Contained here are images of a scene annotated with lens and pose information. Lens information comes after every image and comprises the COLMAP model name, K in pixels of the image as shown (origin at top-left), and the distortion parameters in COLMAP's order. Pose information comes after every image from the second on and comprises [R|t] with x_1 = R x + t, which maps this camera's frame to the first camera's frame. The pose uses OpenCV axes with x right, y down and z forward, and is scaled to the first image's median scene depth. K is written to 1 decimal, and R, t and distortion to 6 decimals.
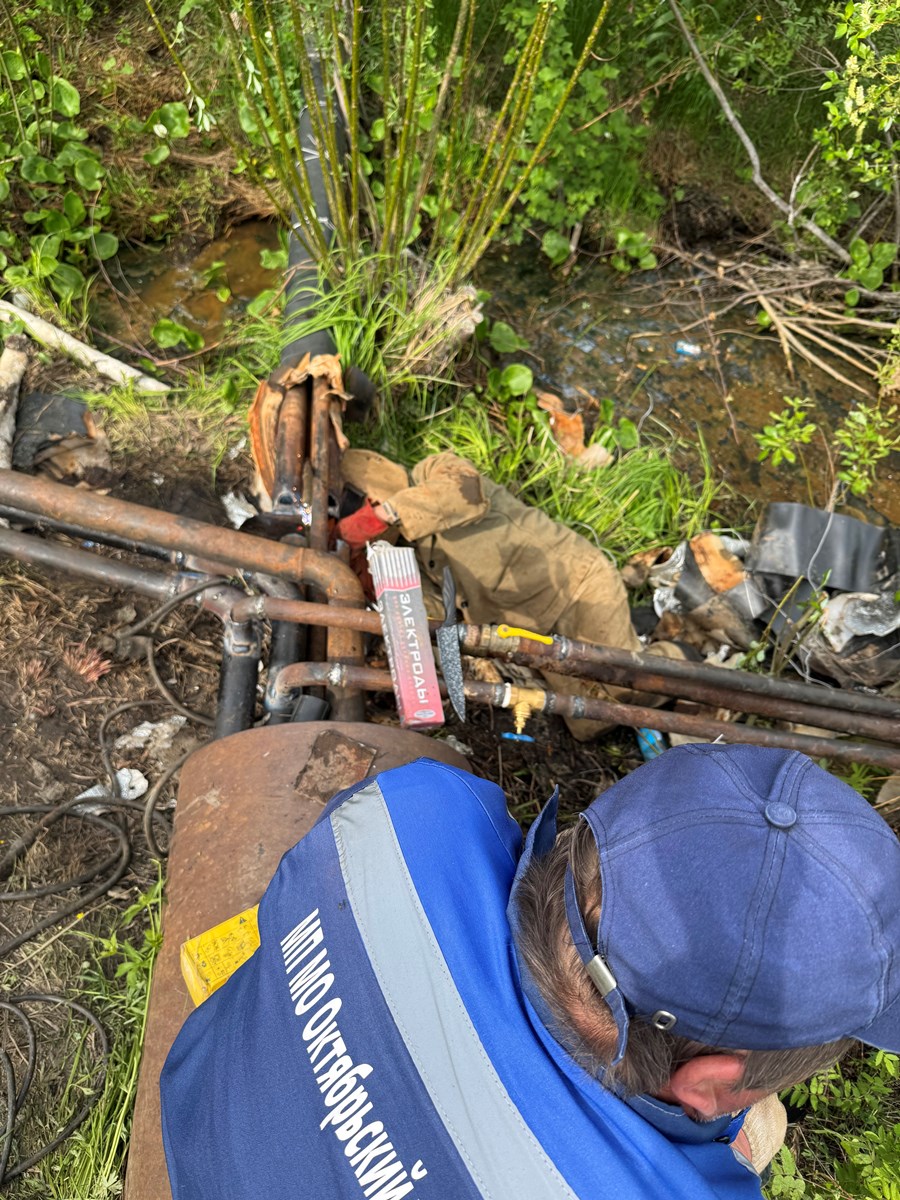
lens RADIAL K [[856.8, 0, 450.0], [0, 856.8, 600.0], [0, 0, 1]] dist [-0.007762, -0.007260]
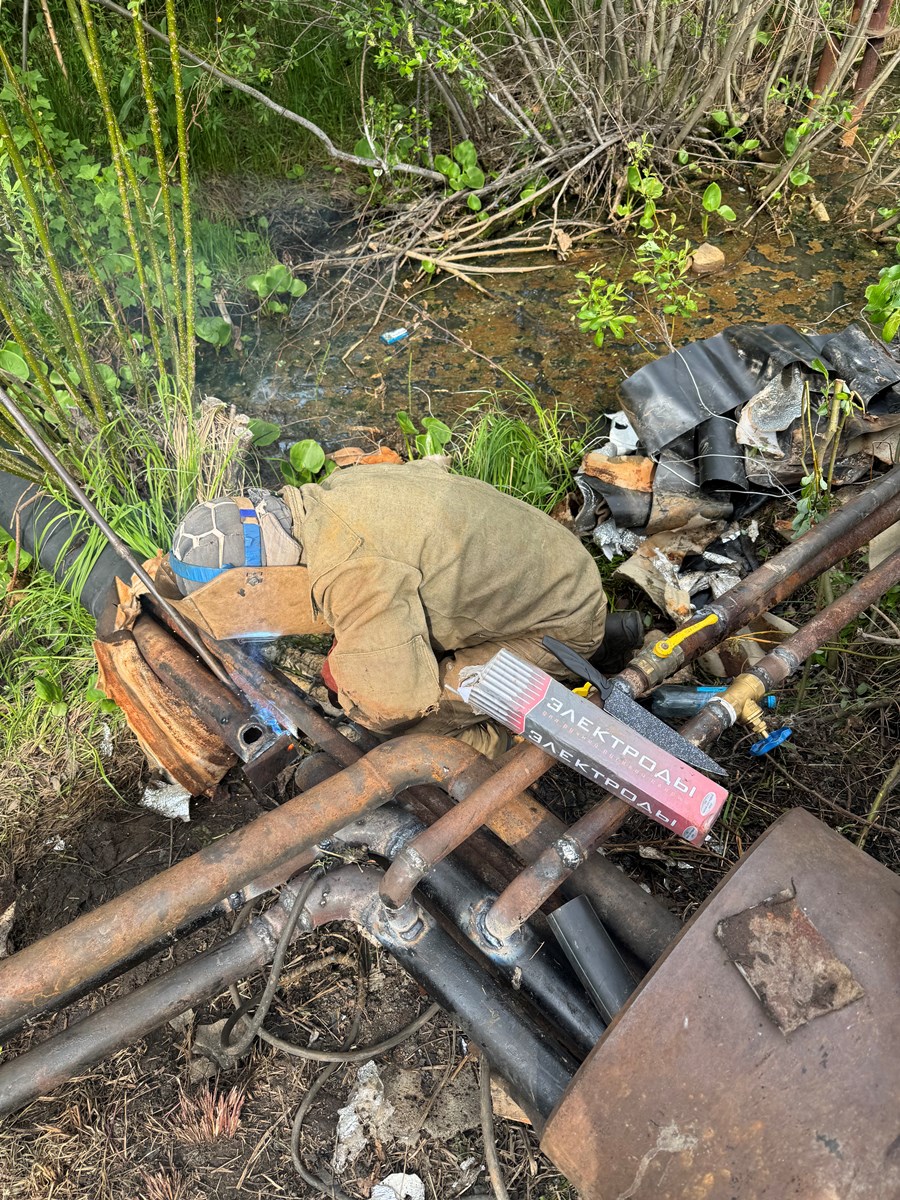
lens RADIAL K [[856.8, 0, 450.0], [0, 856.8, 600.0], [0, 0, 1]] dist [-0.007762, -0.007260]
pose [[0.716664, -0.650330, 0.251919, -0.146146], [0.667150, 0.744534, 0.024098, -0.087923], [-0.203233, 0.150797, 0.967448, 0.191014]]
